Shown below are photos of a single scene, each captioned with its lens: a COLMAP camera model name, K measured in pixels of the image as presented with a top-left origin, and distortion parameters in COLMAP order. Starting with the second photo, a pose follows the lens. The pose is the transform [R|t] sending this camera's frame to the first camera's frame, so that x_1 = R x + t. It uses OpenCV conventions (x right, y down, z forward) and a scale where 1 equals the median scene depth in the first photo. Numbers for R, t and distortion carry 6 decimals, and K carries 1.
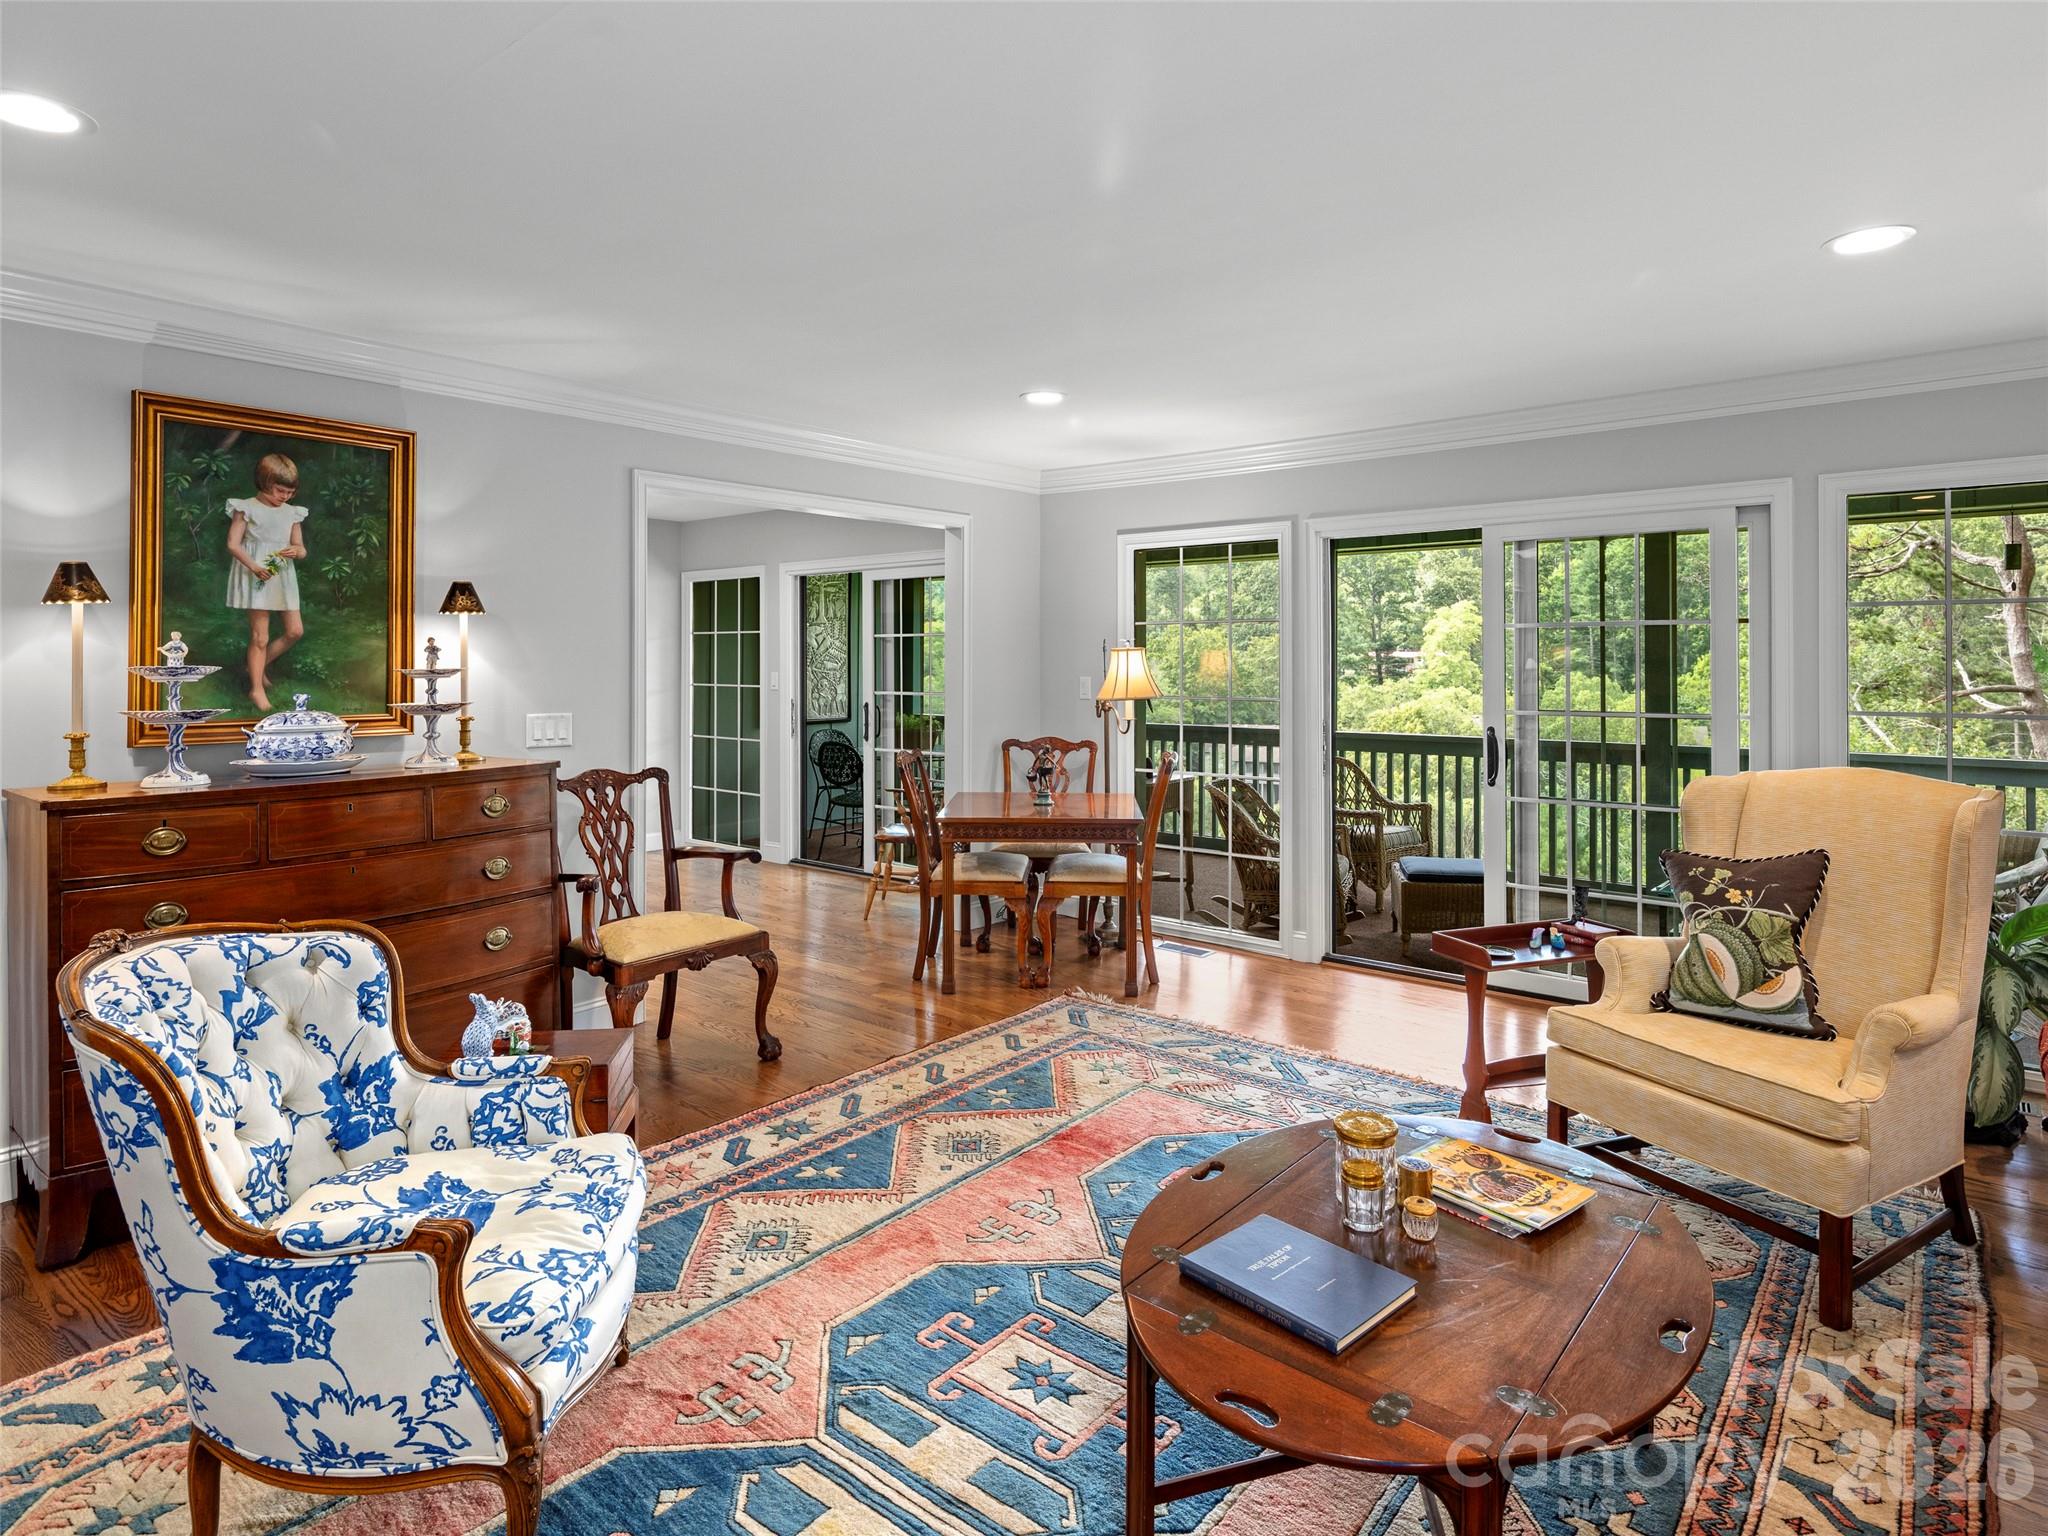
lens RADIAL K [[1119.2, 0, 1059.8], [0, 1119.2, 642.4], [0, 0, 1]] dist [0.006024, -0.007073]
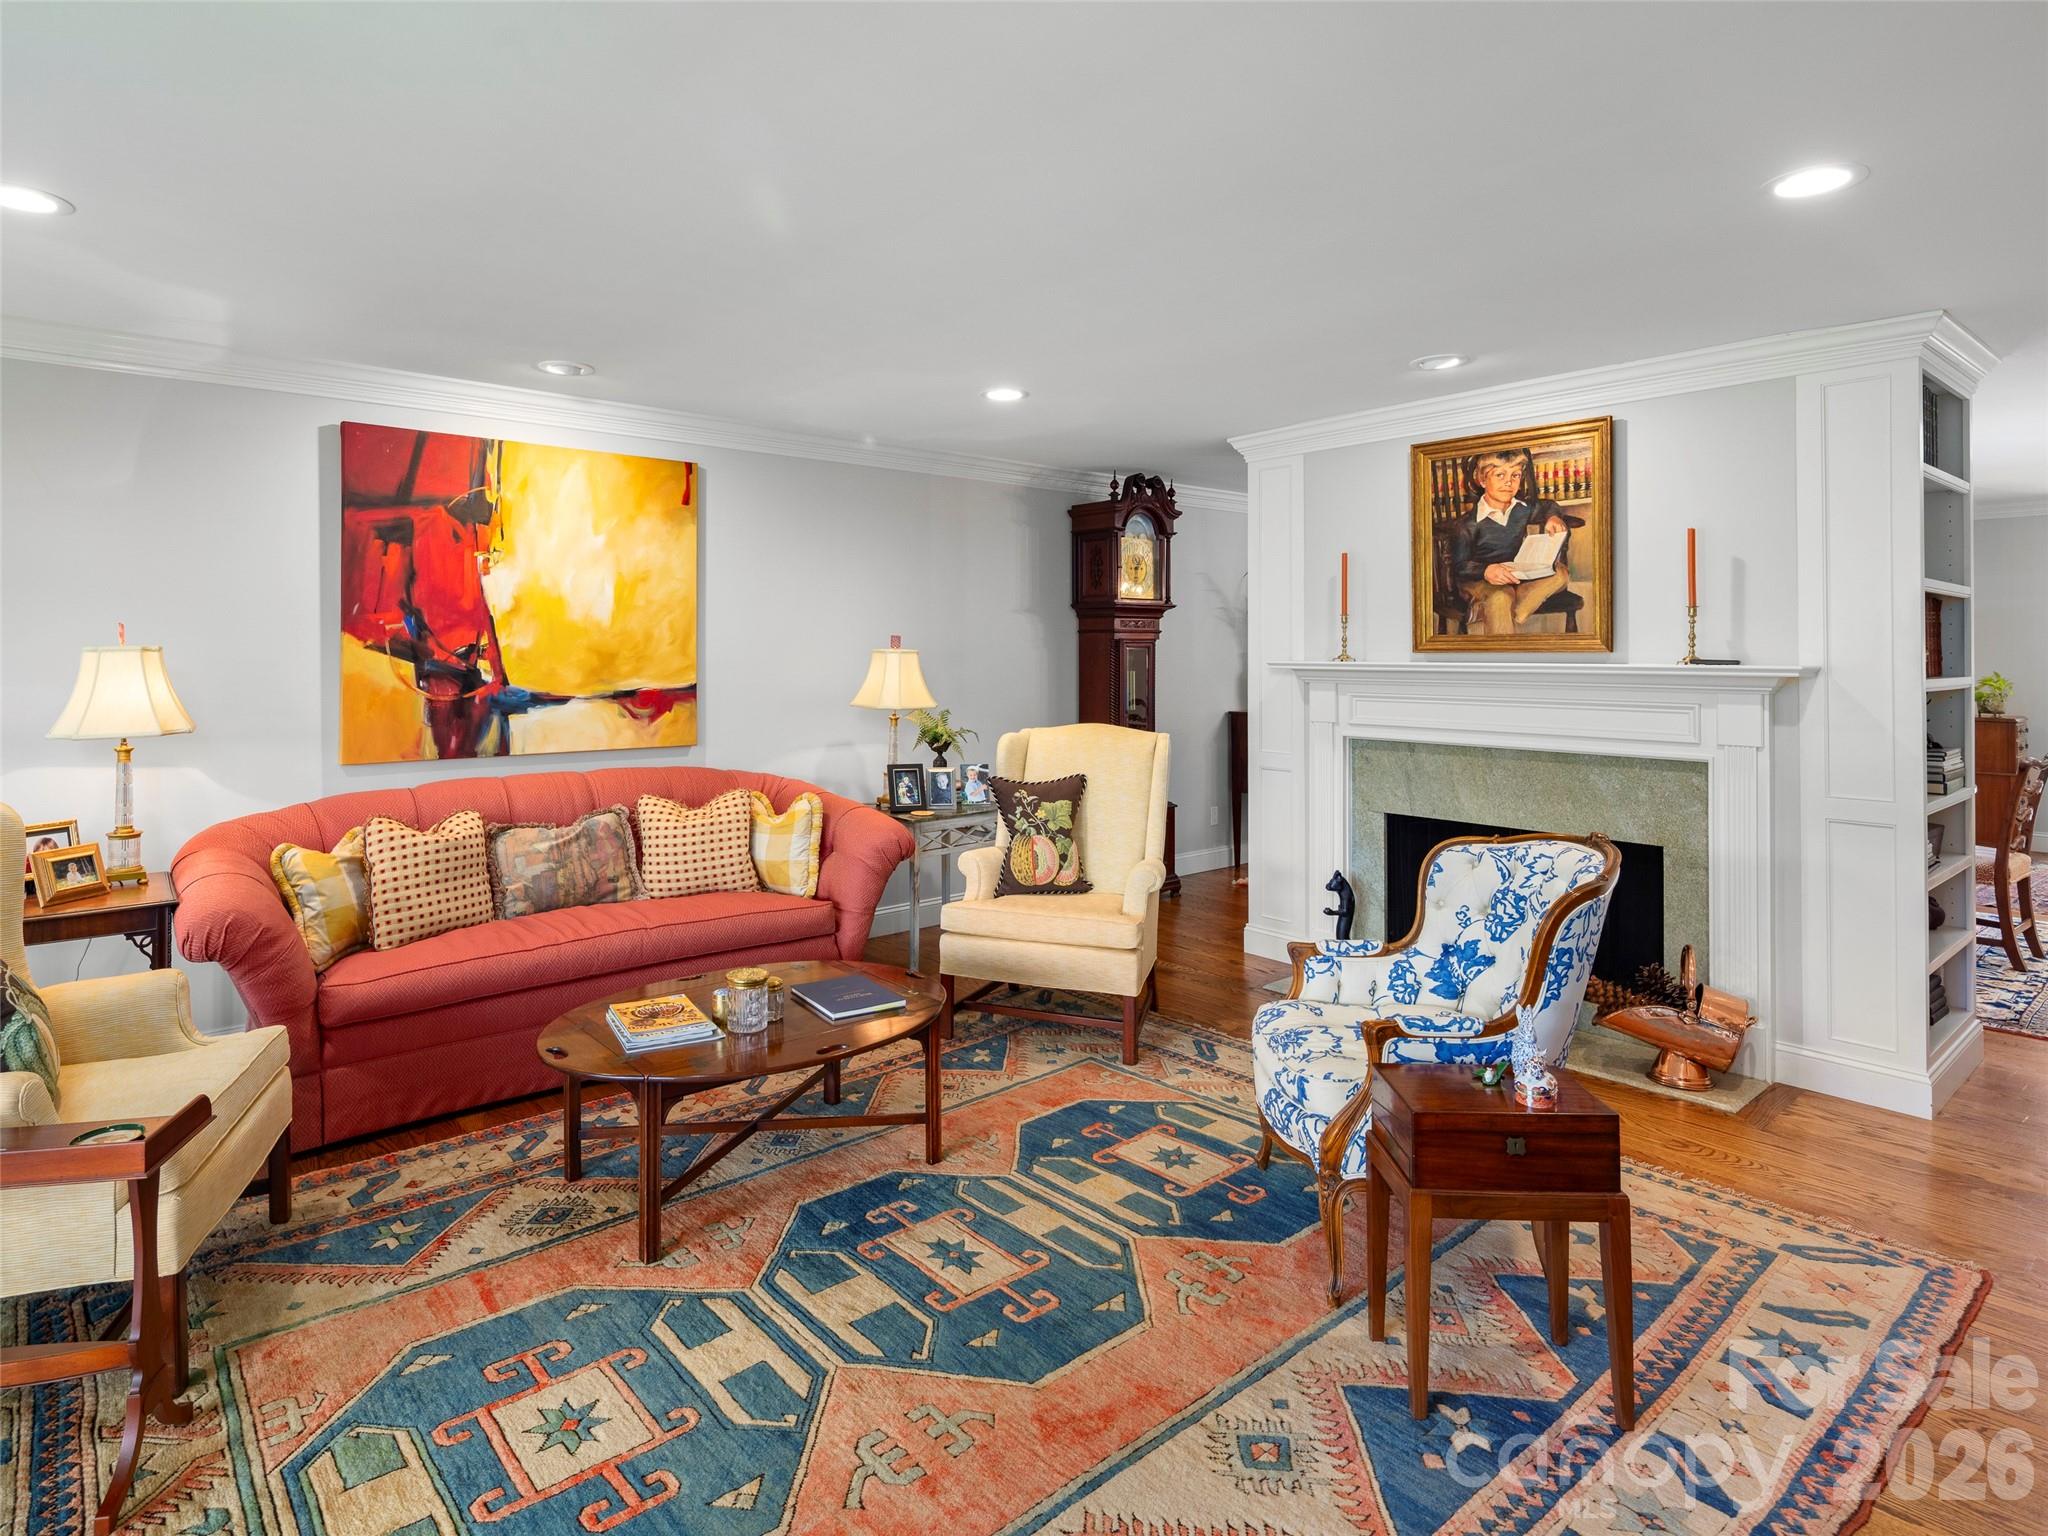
lens RADIAL K [[1119.2, 0, 982.5], [0, 1119.2, 633.8], [0, 0, 1]] dist [0.006024, -0.007073]
pose [[-0.982048, 0.006611, 0.188517, -0.179861], [0.001106, 0.999570, -0.029293, 0.020357], [-0.188629, -0.028558, -0.981633, 1.432256]]
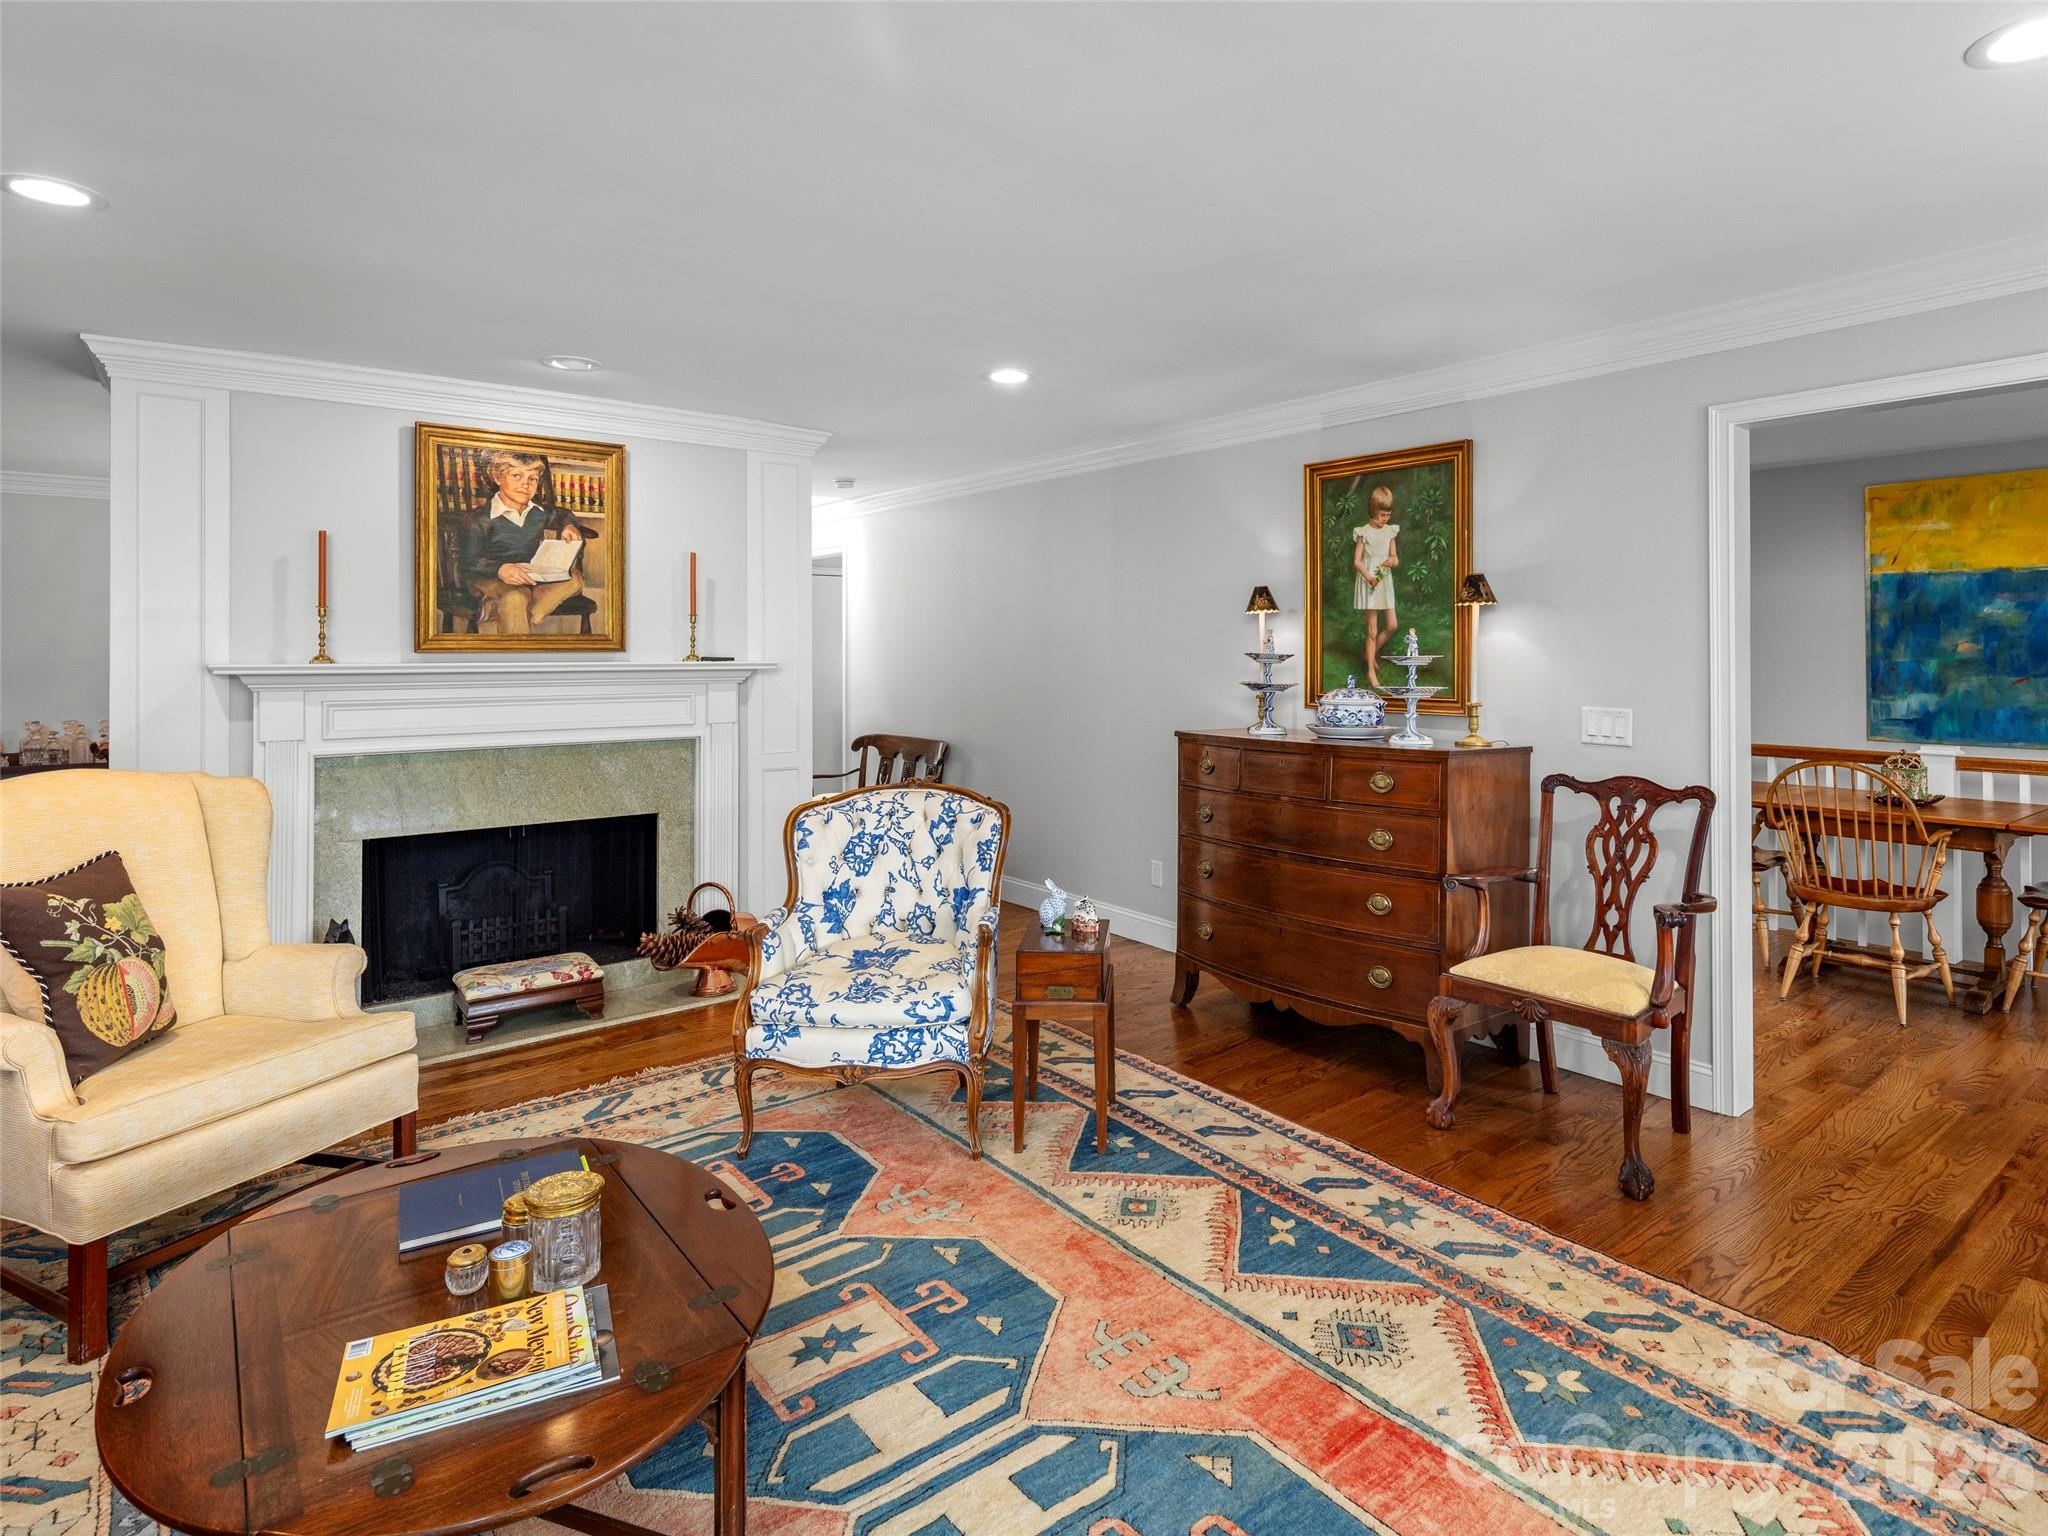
lens RADIAL K [[1119.2, 0, 1085.9], [0, 1119.2, 632.6], [0, 0, 1]] dist [0.006024, -0.007073]
pose [[-0.198761, -0.012879, -0.979963, 0.630841], [0.015676, 0.999744, -0.016318, 0.013567], [0.979923, -0.018605, -0.198508, 0.950196]]
